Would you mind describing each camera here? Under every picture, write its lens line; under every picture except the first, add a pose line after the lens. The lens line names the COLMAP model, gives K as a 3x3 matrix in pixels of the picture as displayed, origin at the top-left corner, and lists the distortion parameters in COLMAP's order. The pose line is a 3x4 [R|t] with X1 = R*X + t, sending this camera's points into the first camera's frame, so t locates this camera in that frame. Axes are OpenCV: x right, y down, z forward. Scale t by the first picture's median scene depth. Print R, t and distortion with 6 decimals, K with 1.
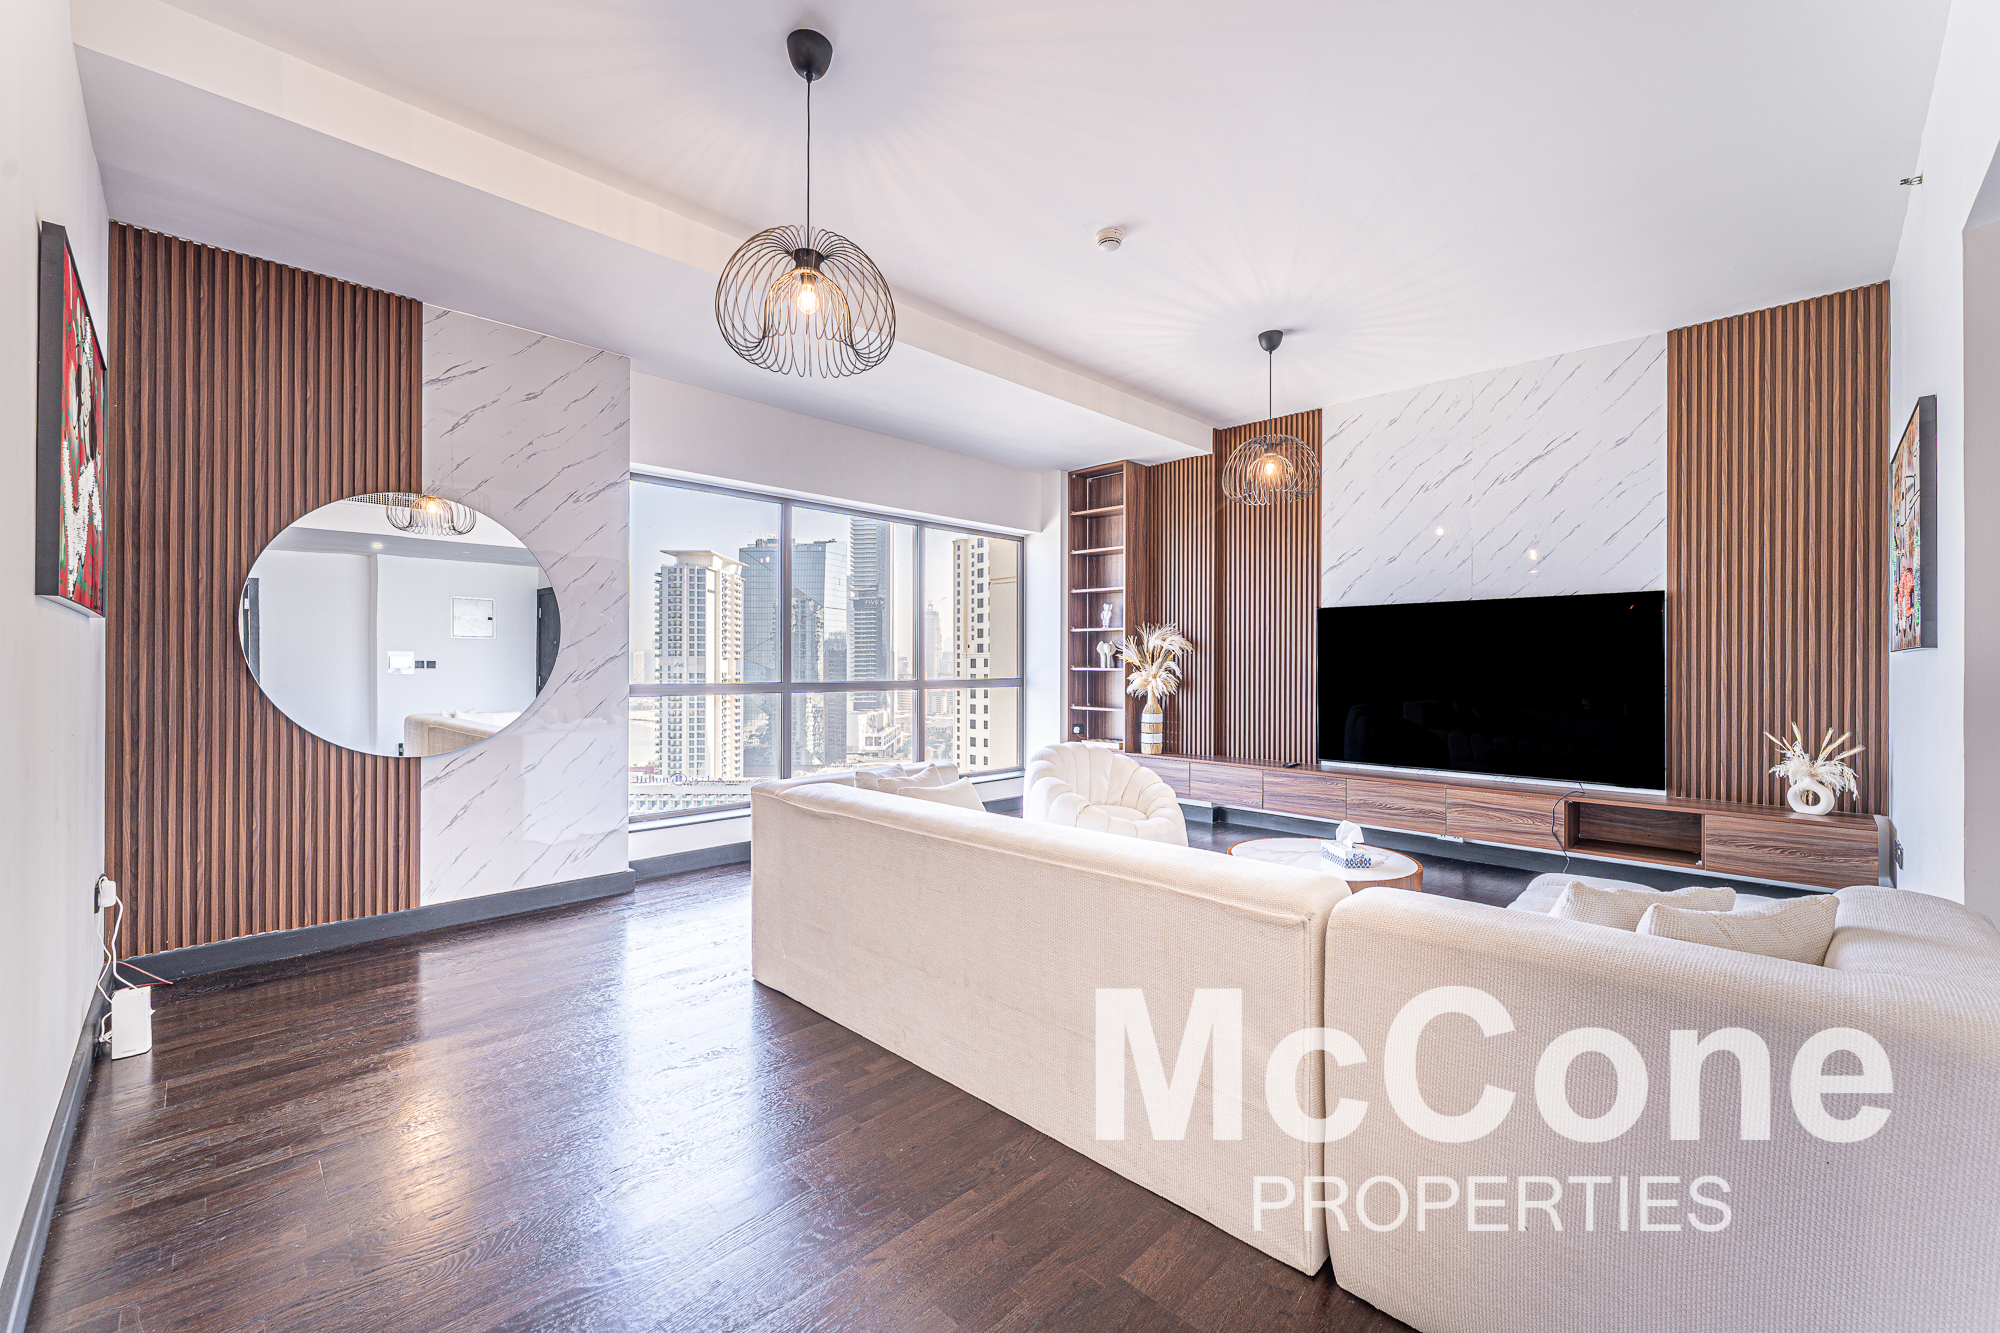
lens RADIAL K [[802.7, 0, 1010.2], [0, 802.7, 661.7], [0, 0, 1]] dist [0.002119, -0.000446]
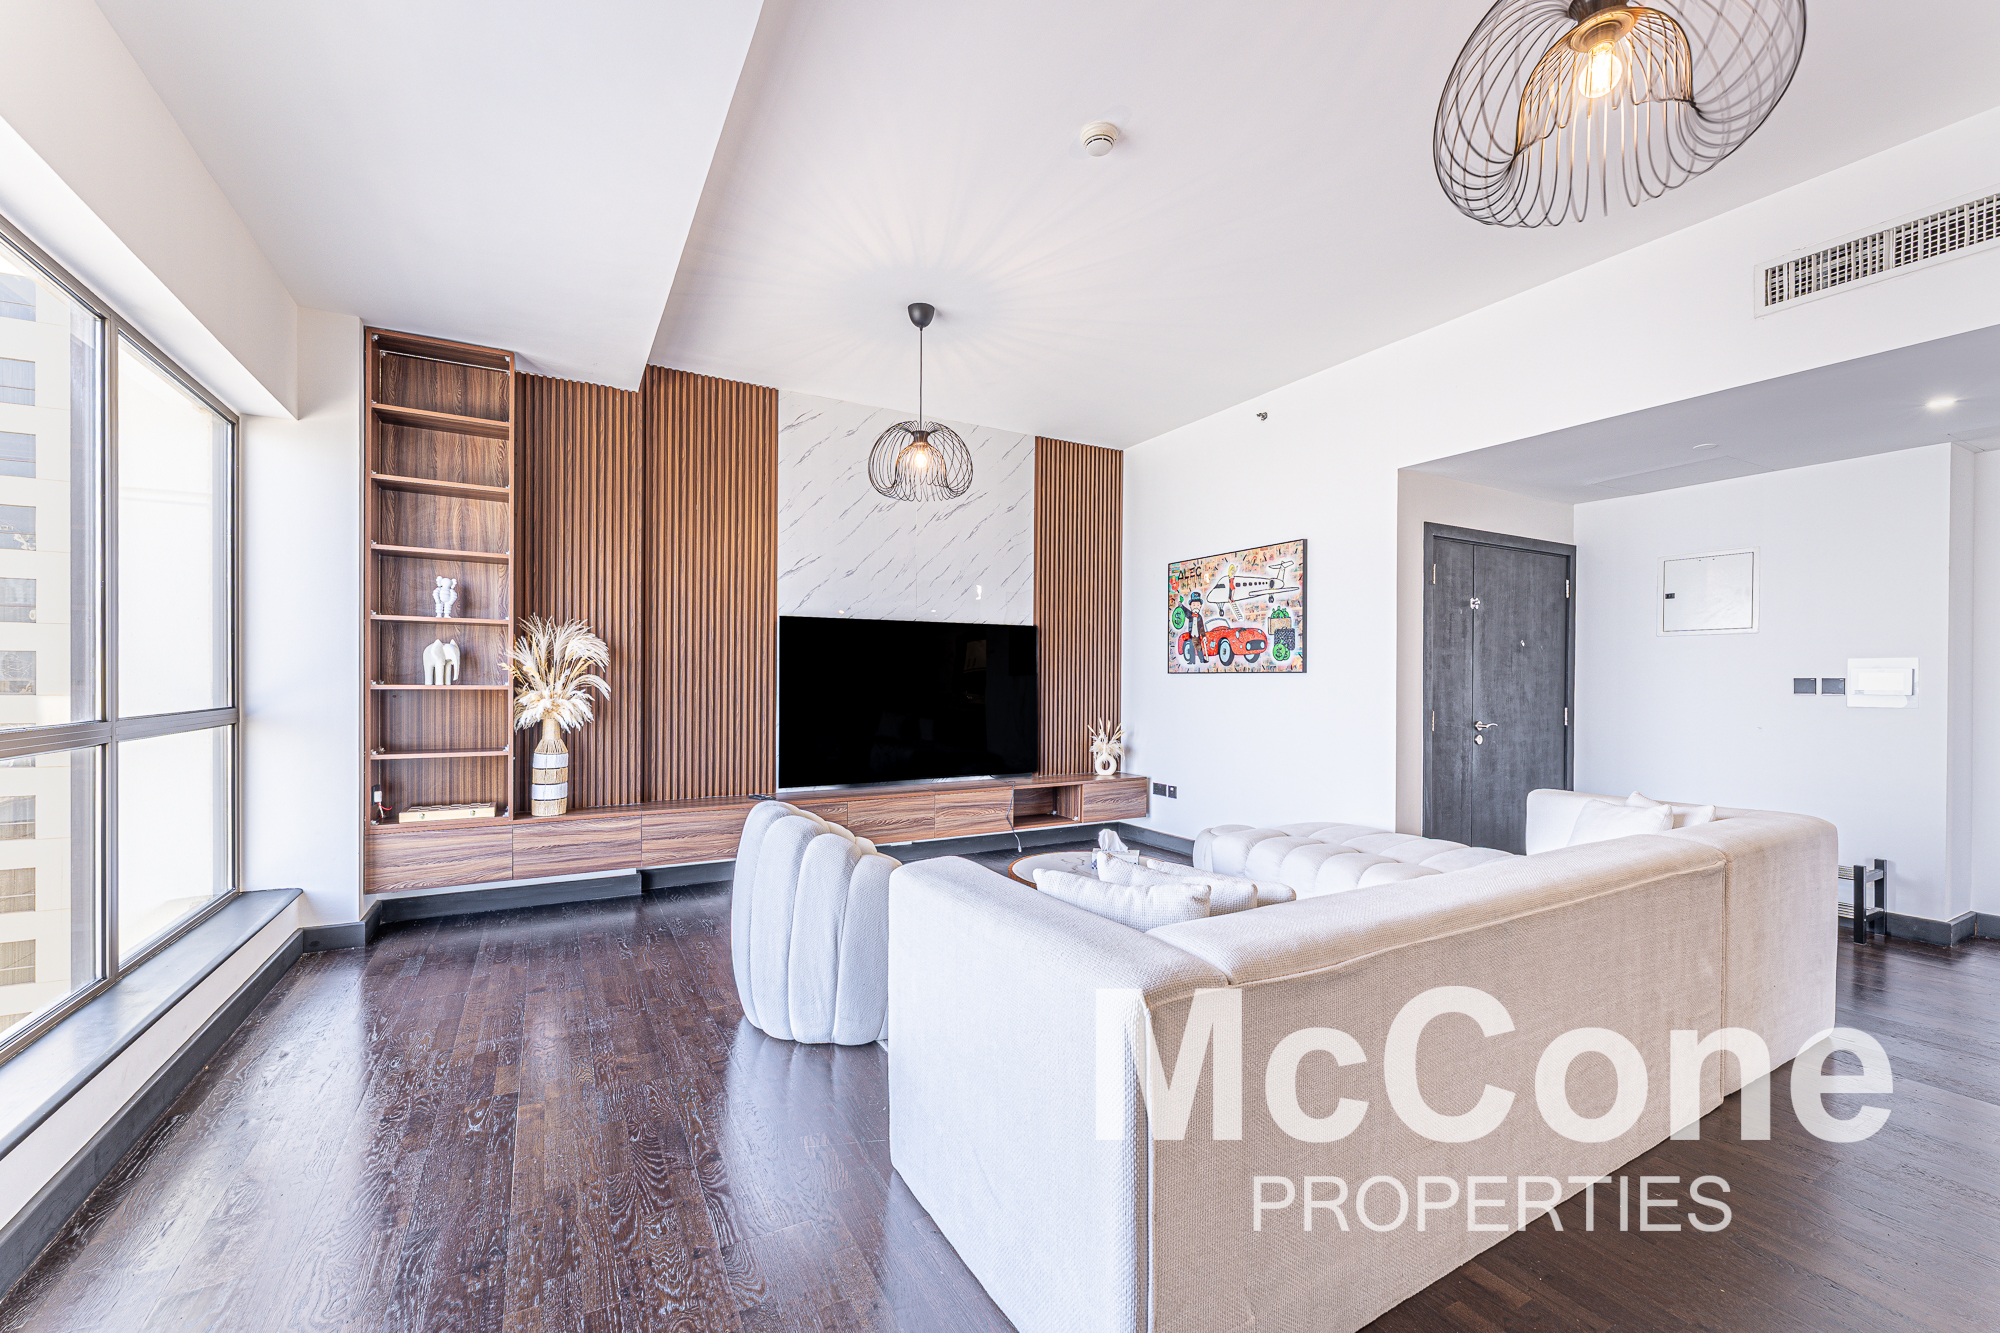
lens RADIAL K [[802.7, 0, 992.2], [0, 802.7, 683.8], [0, 0, 1]] dist [0.002119, -0.000446]
pose [[0.276898, -0.005591, 0.960883, -0.356987], [-0.007694, 0.999938, 0.008035, -0.000754], [-0.960869, -0.009618, 0.276838, 0.474943]]
